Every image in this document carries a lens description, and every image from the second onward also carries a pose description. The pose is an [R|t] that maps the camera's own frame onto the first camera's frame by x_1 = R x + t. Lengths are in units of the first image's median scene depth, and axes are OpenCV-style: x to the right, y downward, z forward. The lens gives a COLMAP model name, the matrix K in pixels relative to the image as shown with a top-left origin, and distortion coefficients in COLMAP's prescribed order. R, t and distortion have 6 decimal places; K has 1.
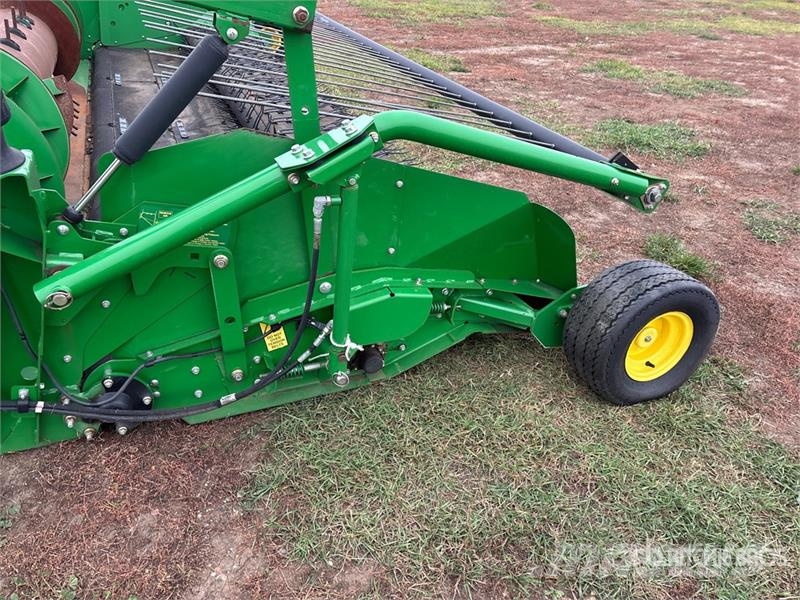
lens RADIAL K [[610.6, 0, 397.4], [0, 610.6, 298.2], [0, 0, 1]] dist [0.033097, -0.004116]
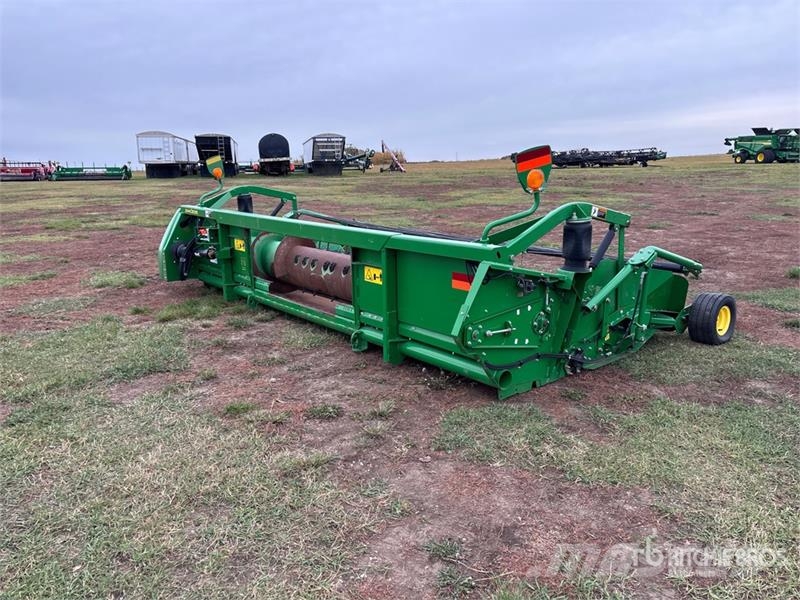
lens RADIAL K [[604.4, 0, 409.1], [0, 604.4, 300.7], [0, 0, 1]] dist [0.007404, -0.000547]
pose [[0.950834, -0.133848, 0.279284, -1.724055], [0.213006, 0.937257, -0.276002, 0.466002], [-0.224818, 0.321921, 0.919687, -1.270343]]
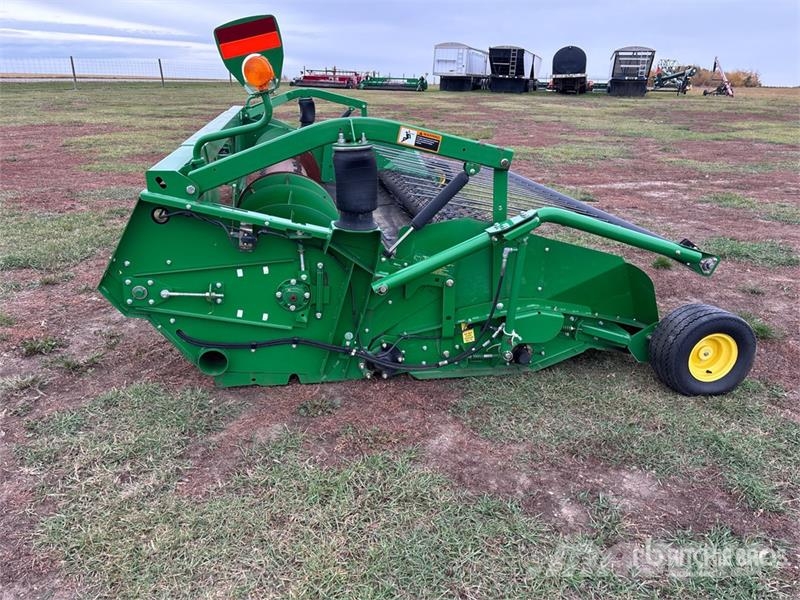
lens RADIAL K [[597.5, 0, 398.6], [0, 597.5, 303.5], [0, 0, 1]] dist [0.065188, -0.071517]
pose [[0.977680, 0.043718, -0.205501, -0.048669], [-0.082413, 0.979521, -0.183705, 0.305084], [0.193261, 0.196540, 0.961261, -0.692145]]
